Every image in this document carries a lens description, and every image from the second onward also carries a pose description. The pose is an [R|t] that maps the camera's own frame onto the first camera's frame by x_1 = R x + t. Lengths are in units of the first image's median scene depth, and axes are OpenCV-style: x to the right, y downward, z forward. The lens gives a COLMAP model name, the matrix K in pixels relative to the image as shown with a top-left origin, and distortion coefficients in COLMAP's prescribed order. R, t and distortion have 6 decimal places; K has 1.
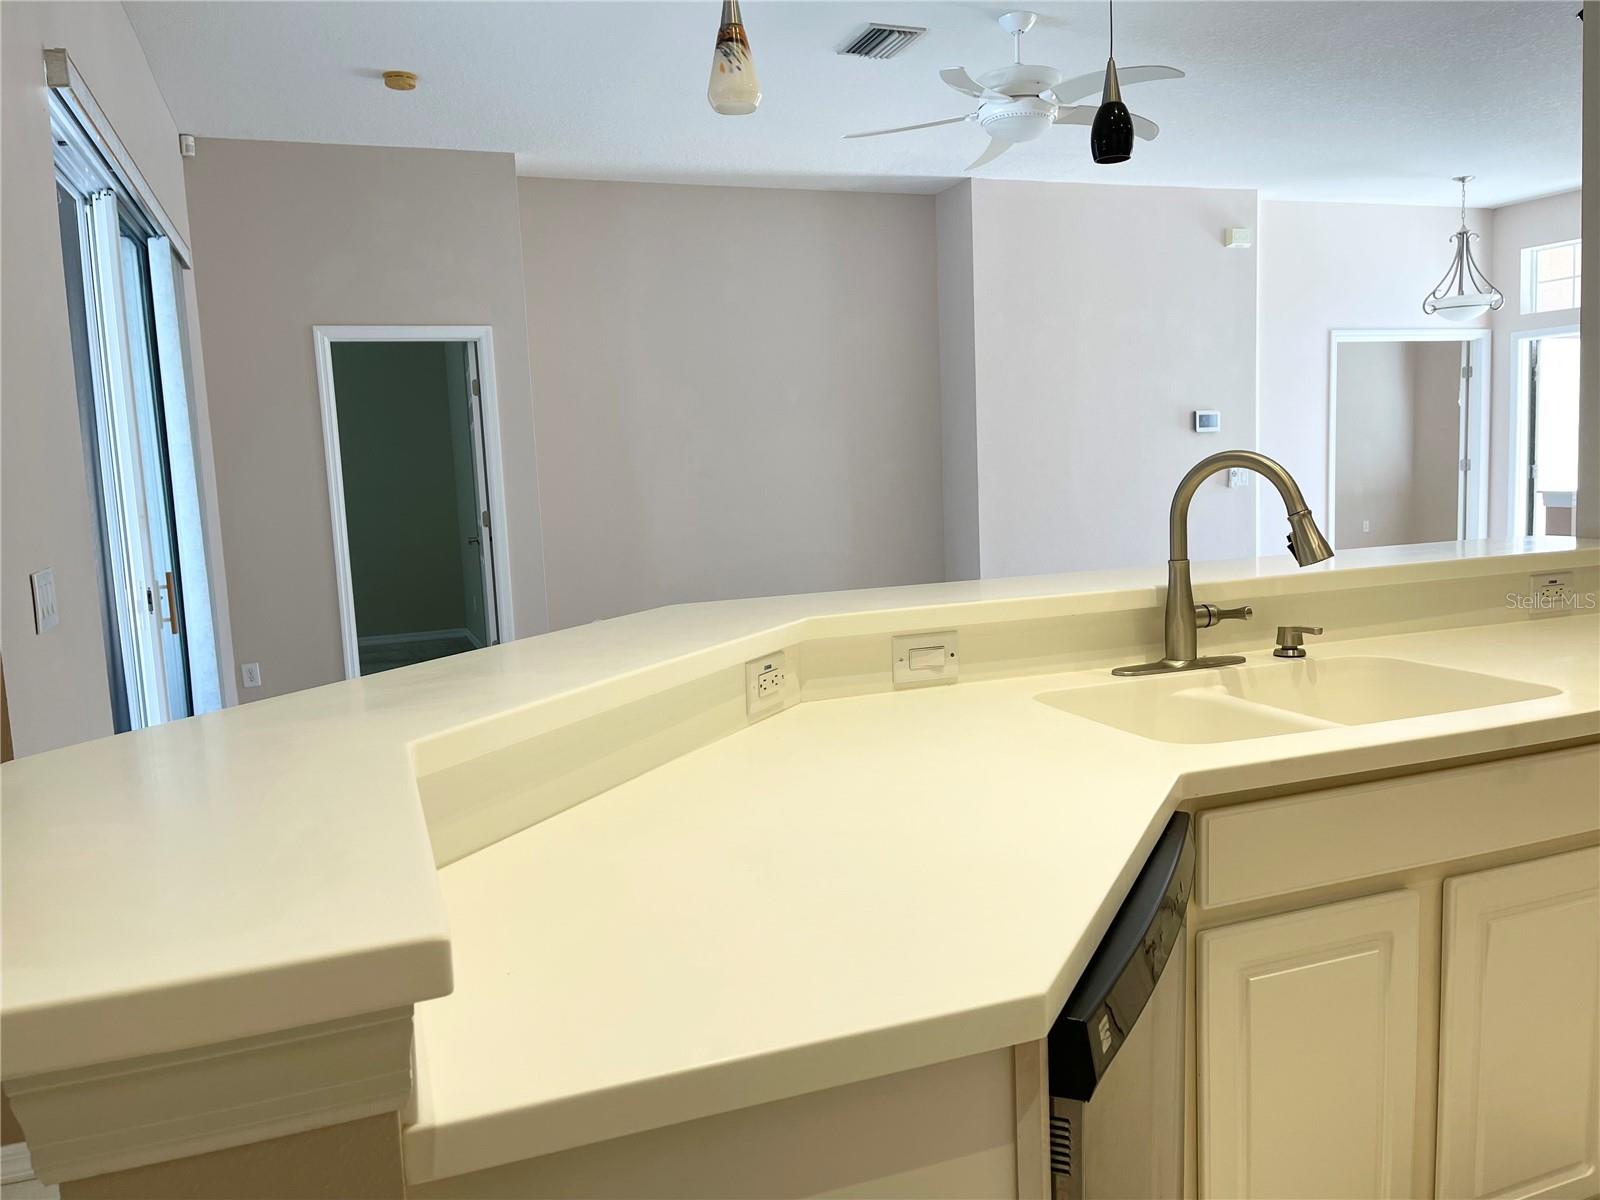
lens RADIAL K [[1173.9, 0, 800.0], [0, 1173.9, 600.0], [0, 0, 1]] dist [0.083142, -0.089214]
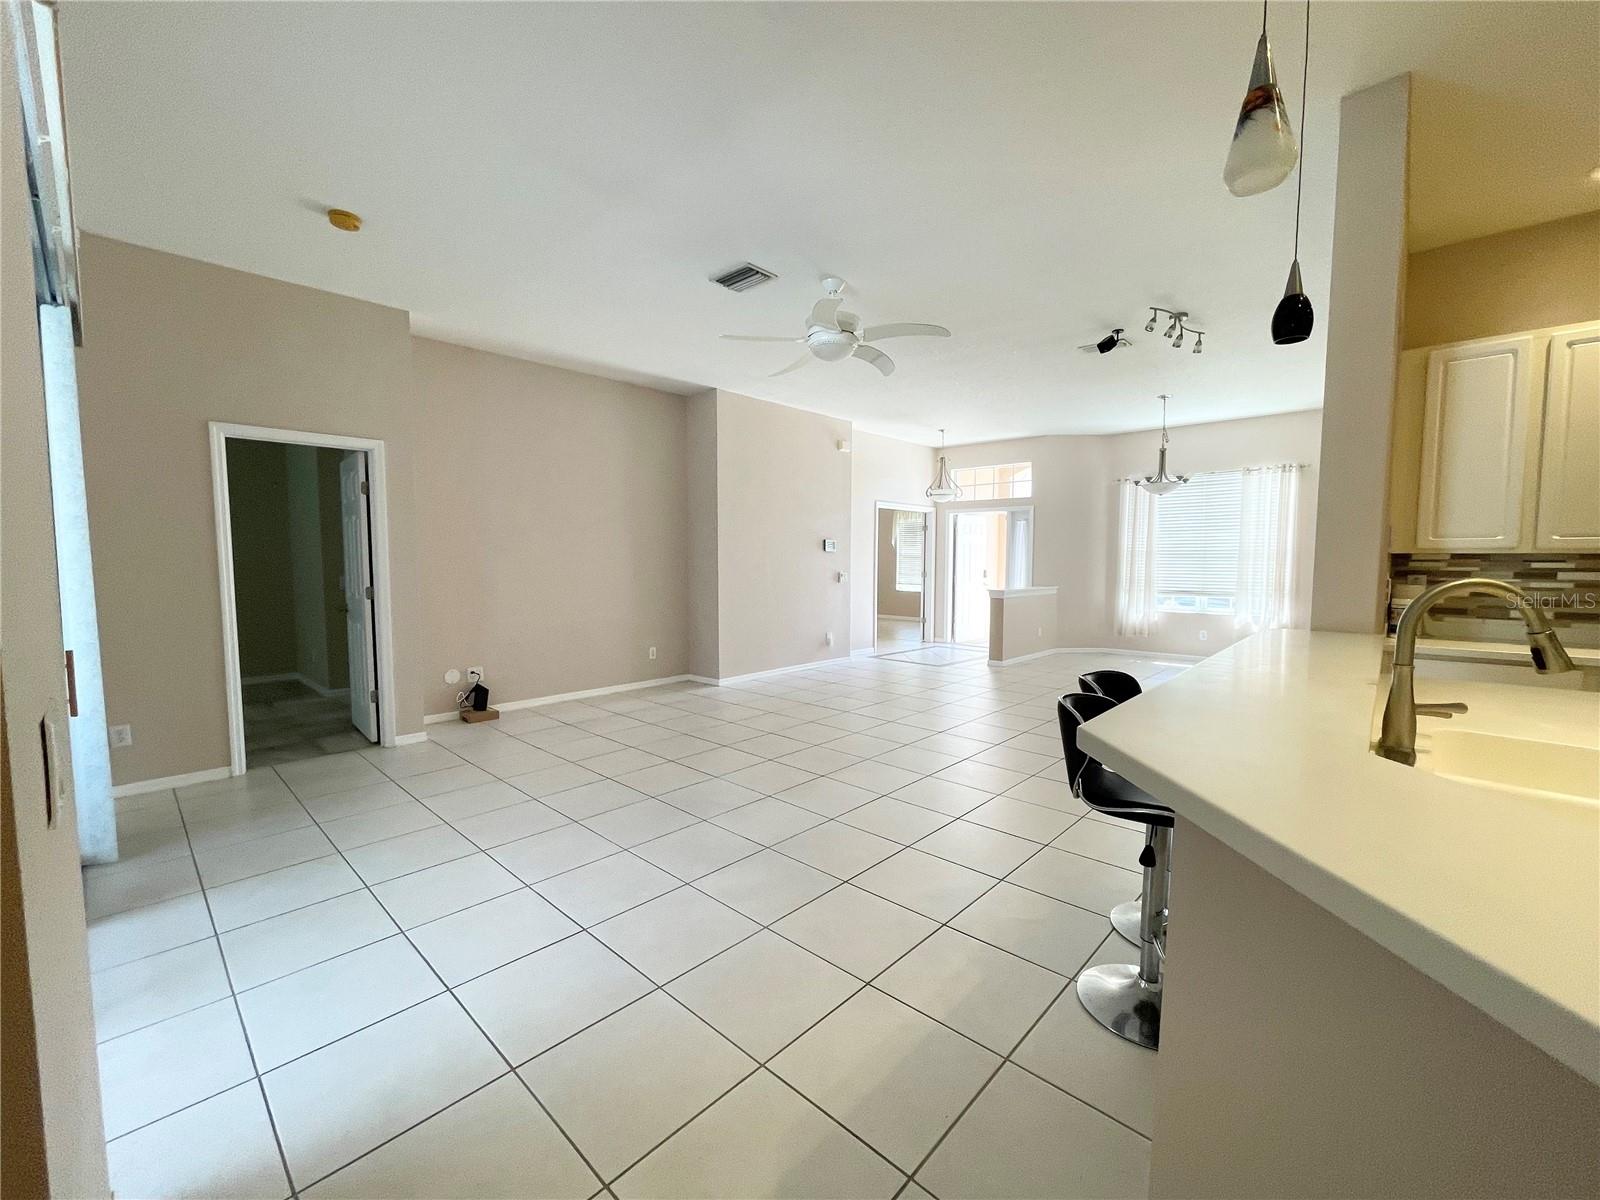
lens RADIAL K [[645.4, 0, 793.9], [0, 645.4, 602.9], [0, 0, 1]] dist [-0.004441, 0.000073]
pose [[0.902633, 0.015132, 0.430145, -0.159901], [0.007075, 0.998725, -0.049981, -0.022327], [-0.430353, 0.048158, 0.901375, 0.208298]]
